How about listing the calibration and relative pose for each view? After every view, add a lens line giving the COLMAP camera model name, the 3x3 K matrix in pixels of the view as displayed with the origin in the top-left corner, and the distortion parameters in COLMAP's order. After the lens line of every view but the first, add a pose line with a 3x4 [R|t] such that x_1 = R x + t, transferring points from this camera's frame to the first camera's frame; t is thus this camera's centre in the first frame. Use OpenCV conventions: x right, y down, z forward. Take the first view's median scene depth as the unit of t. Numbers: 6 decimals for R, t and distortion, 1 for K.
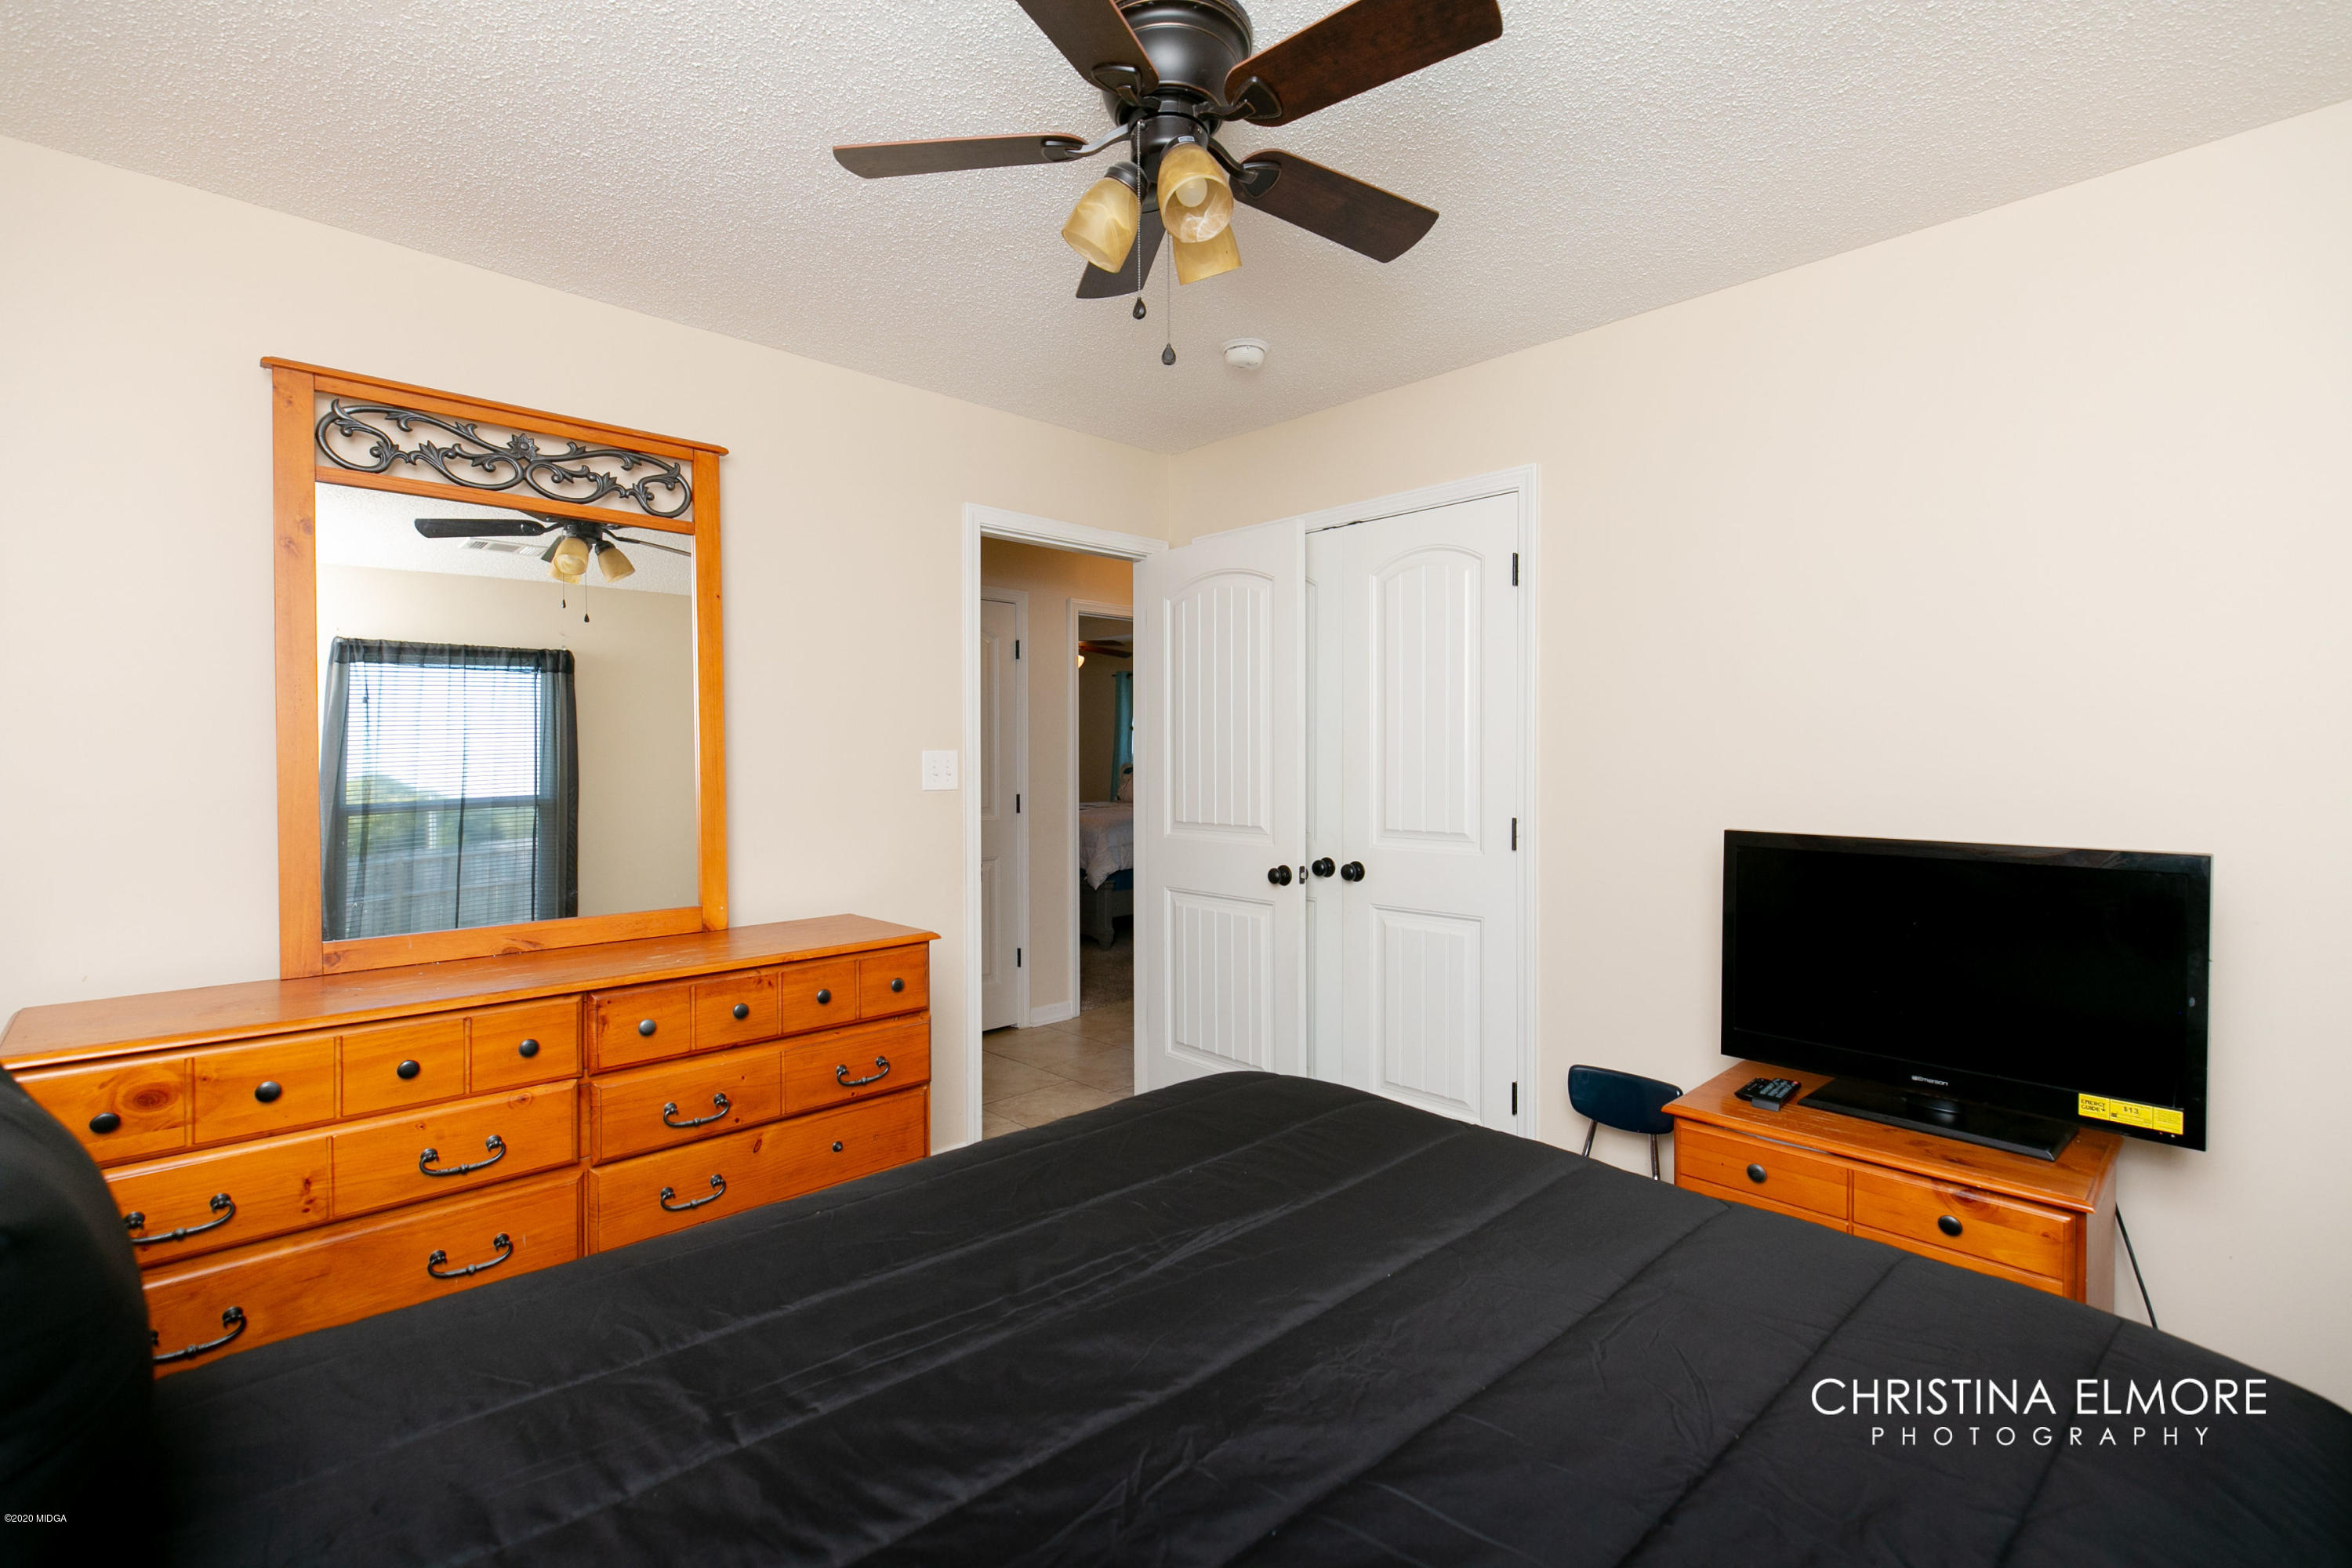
lens RADIAL K [[1052.4, 0, 1166.4], [0, 1052.4, 767.6], [0, 0, 1]] dist [0.003323, 0.000213]
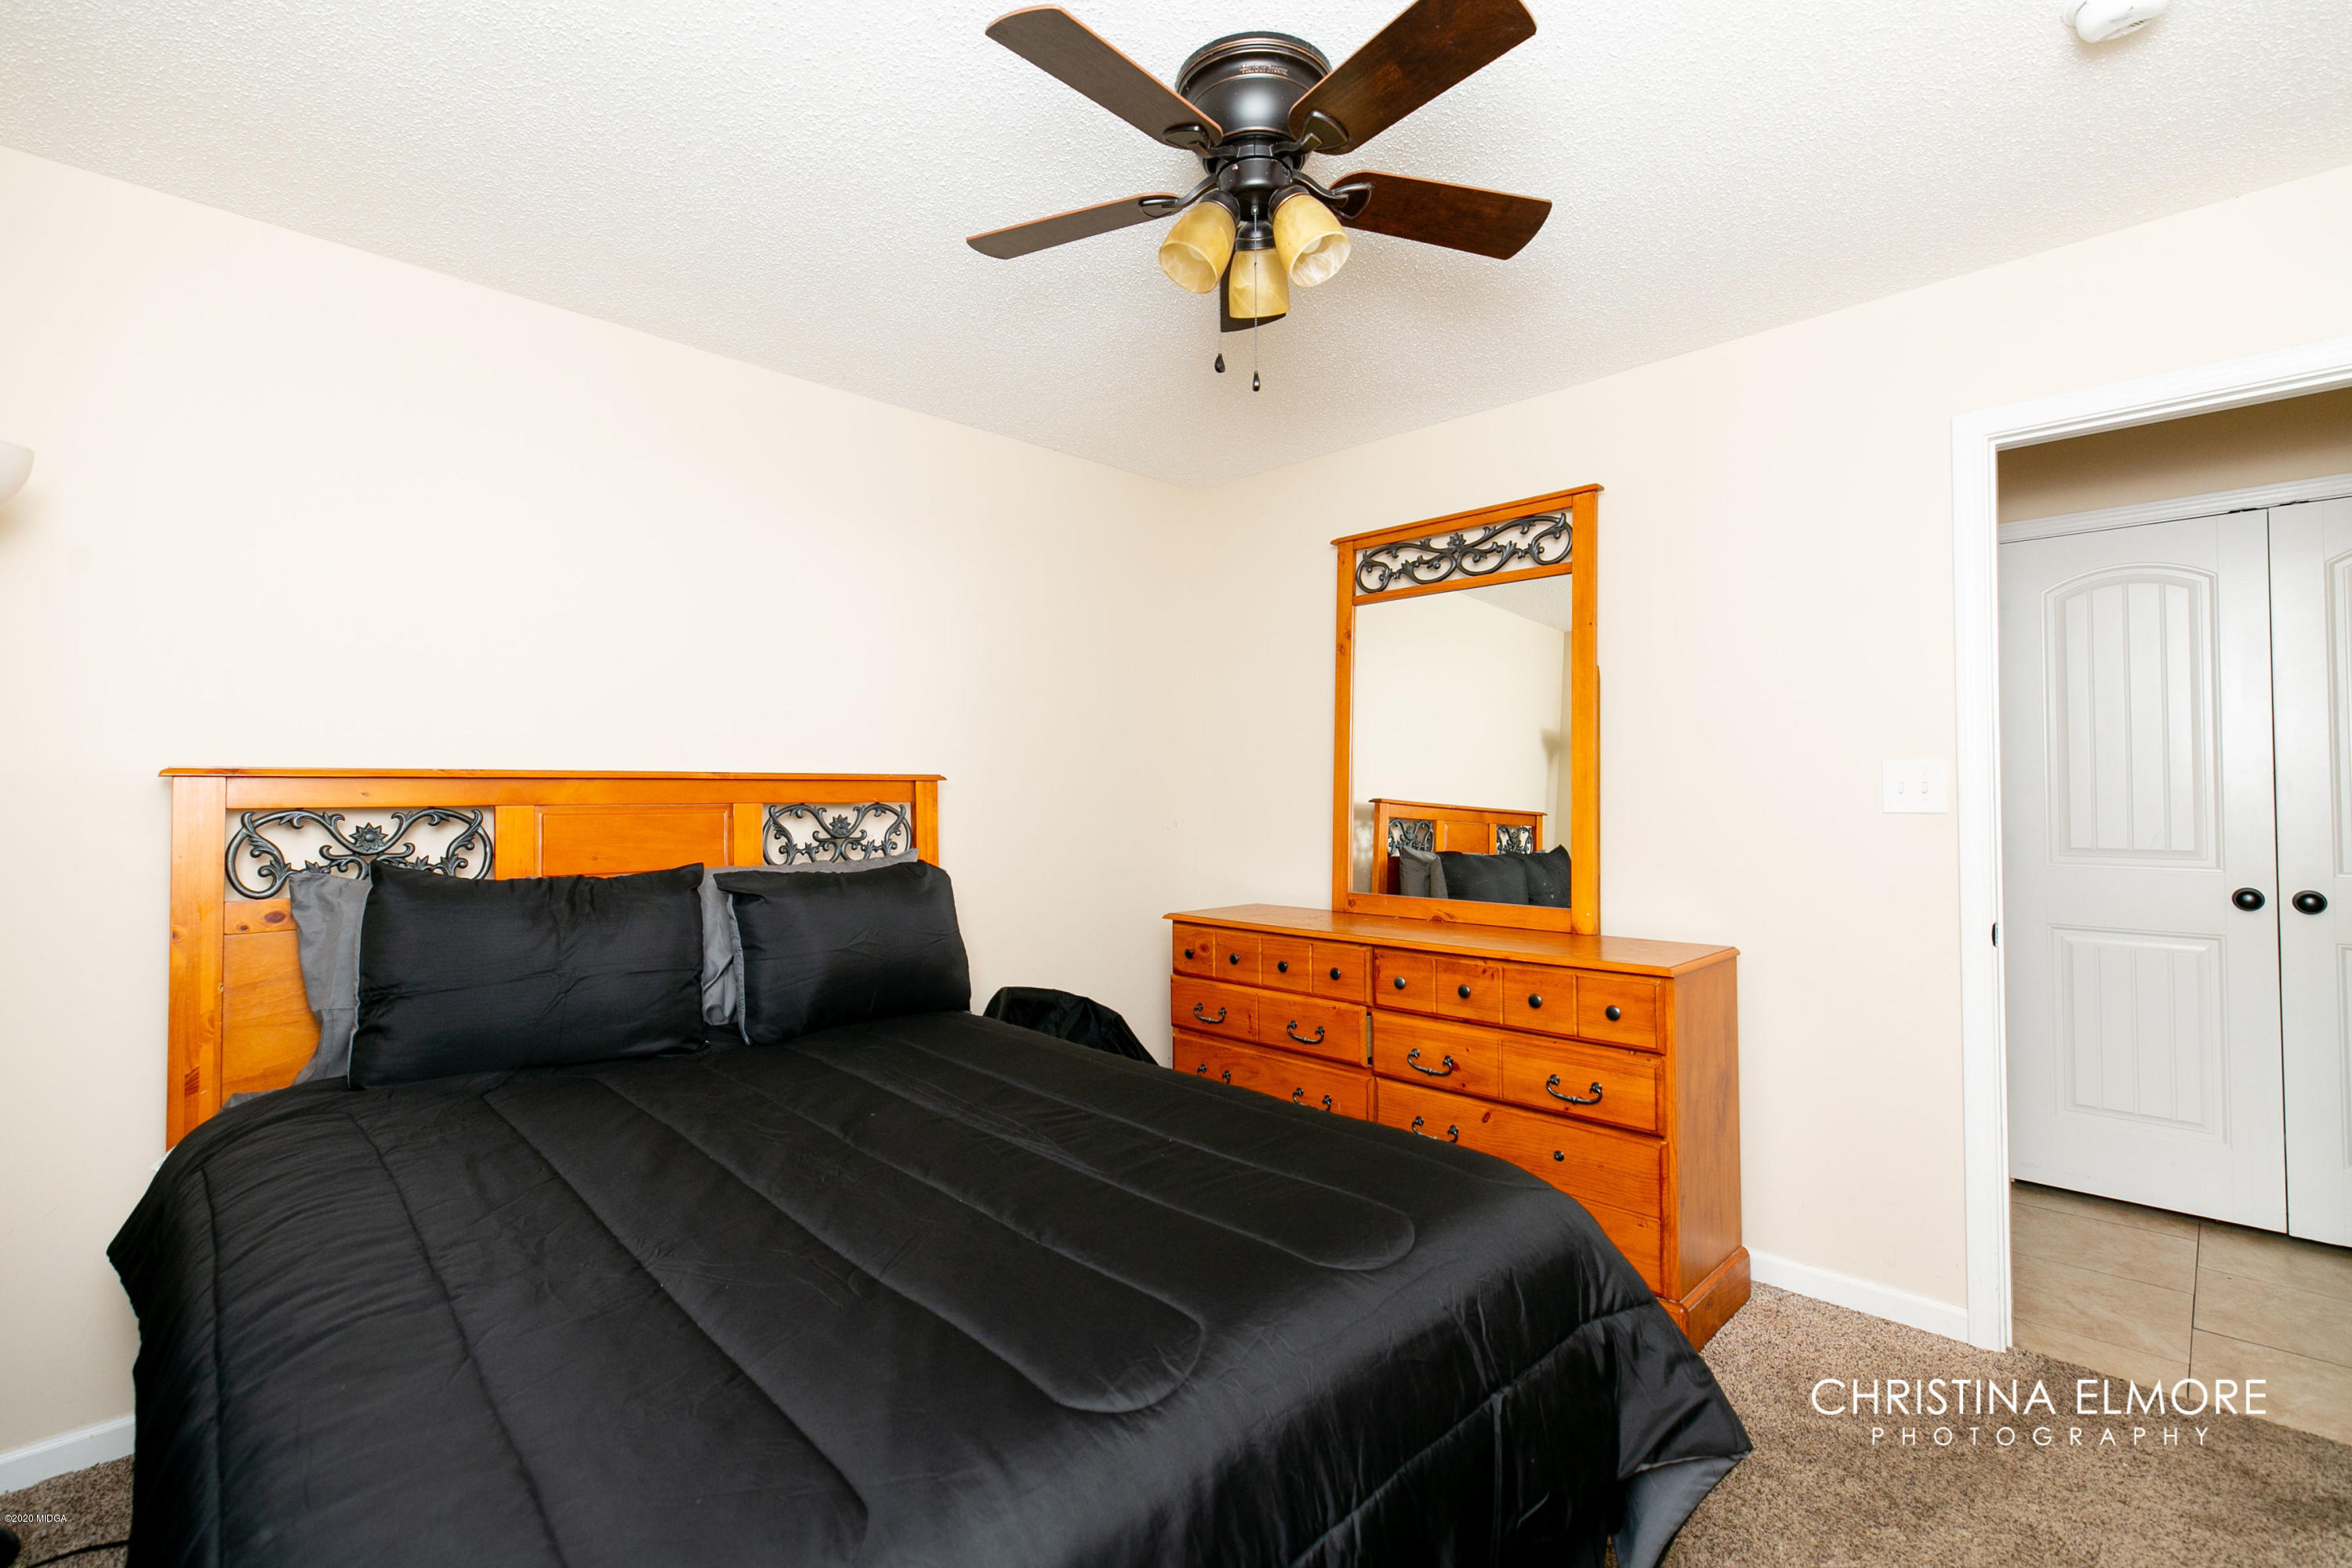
lens RADIAL K [[1053.9, 0, 1174.7], [0, 1053.9, 767.4], [0, 0, 1]] dist [0.000460, -0.000112]
pose [[0.026871, -0.021162, -0.999415, 0.724298], [-0.007813, 0.999741, -0.021379, 0.011938], [0.999608, 0.008383, 0.026699, 0.623866]]
